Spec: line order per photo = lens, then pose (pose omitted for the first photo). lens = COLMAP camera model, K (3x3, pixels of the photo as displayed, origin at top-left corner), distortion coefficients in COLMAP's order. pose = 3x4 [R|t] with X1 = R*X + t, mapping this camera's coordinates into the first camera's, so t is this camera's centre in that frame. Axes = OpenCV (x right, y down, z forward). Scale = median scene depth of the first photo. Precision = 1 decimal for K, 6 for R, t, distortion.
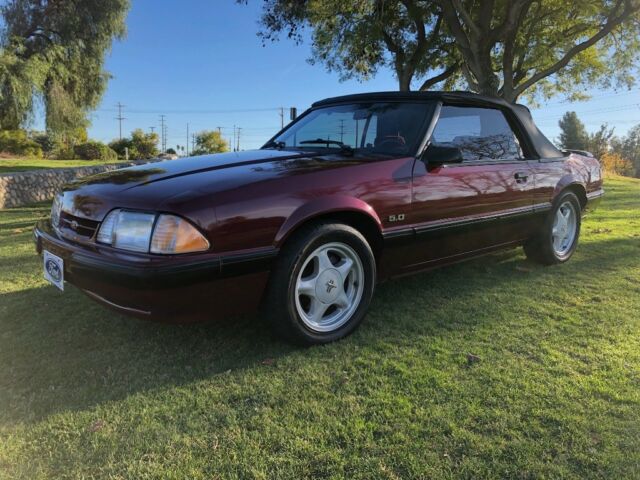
lens RADIAL K [[522.5, 0, 315.2], [0, 522.5, 229.0], [0, 0, 1]] dist [0.022868, -0.018387]
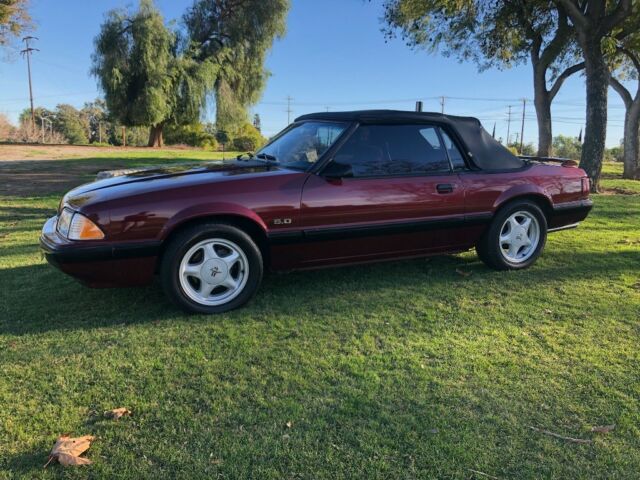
lens RADIAL K [[522.5, 0, 319.9], [0, 522.5, 239.0], [0, 0, 1]] dist [0.022868, -0.018387]
pose [[0.952195, 0.054744, -0.300546, 0.622129], [-0.042802, 0.998016, 0.046180, -0.041421], [0.302477, -0.031108, 0.952649, -0.164020]]
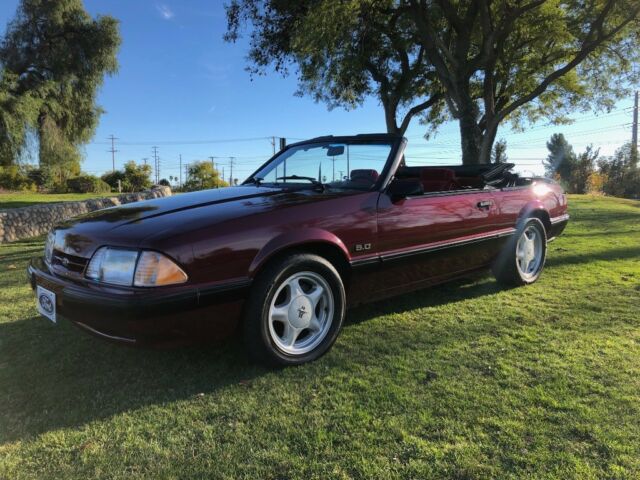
lens RADIAL K [[522.5, 0, 314.8], [0, 522.5, 235.5], [0, 0, 1]] dist [0.022868, -0.018387]
pose [[0.999627, -0.025625, 0.009400, 0.045633], [0.025962, 0.998951, -0.037709, -0.007264], [-0.008424, 0.037939, 0.999245, -0.087725]]
